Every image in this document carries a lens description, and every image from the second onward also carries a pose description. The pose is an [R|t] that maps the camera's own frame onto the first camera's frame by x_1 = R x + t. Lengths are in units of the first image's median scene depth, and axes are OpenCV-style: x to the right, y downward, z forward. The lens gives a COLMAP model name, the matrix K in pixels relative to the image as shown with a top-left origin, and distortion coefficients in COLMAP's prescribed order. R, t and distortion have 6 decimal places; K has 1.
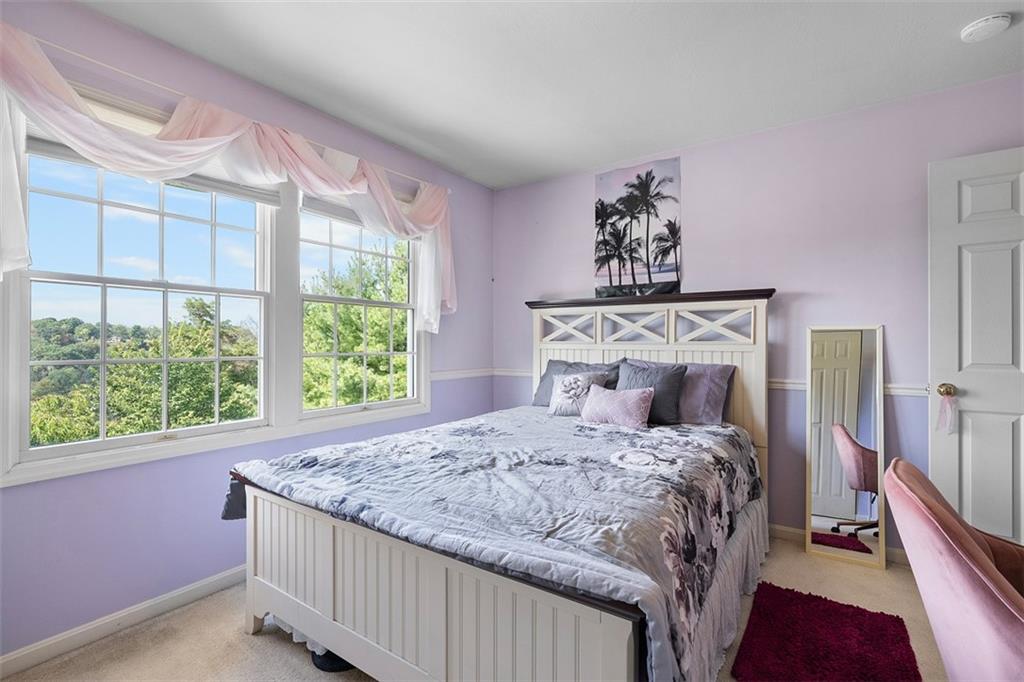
lens RADIAL K [[472.2, 0, 512.0], [0, 472.2, 341.0], [0, 0, 1]] dist [-0.002887, -0.000156]
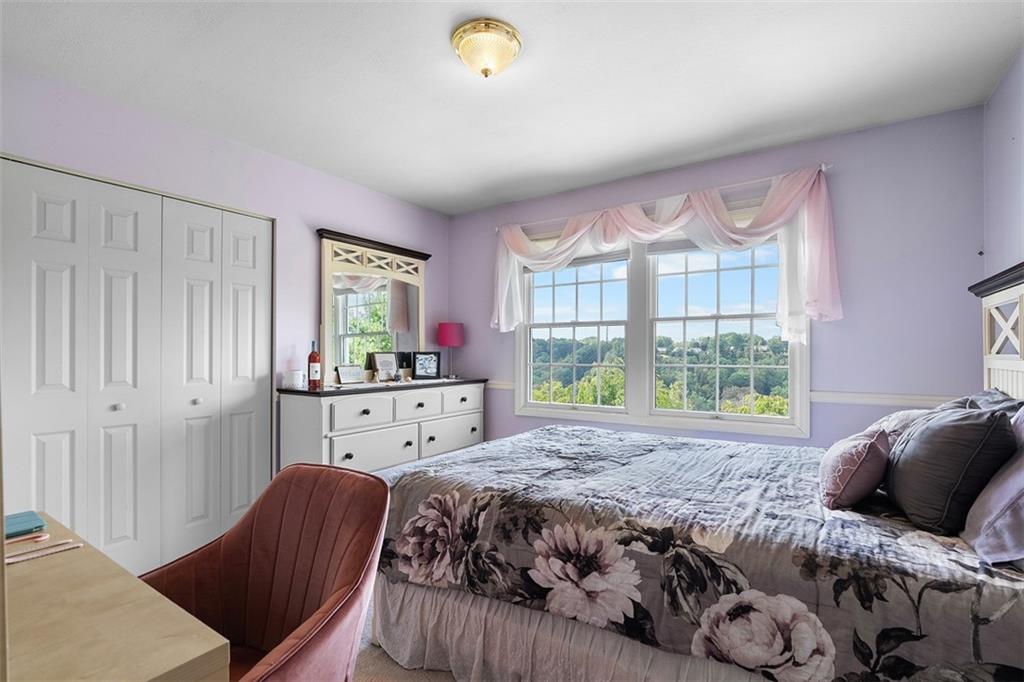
lens RADIAL K [[468.4, 0, 508.1], [0, 468.4, 336.9], [0, 0, 1]] dist [-0.001845, -0.000057]
pose [[0.015479, -0.035348, -0.999255, 0.901191], [0.003108, 0.999372, -0.035304, -0.003247], [0.999875, -0.002559, 0.015579, 0.623306]]
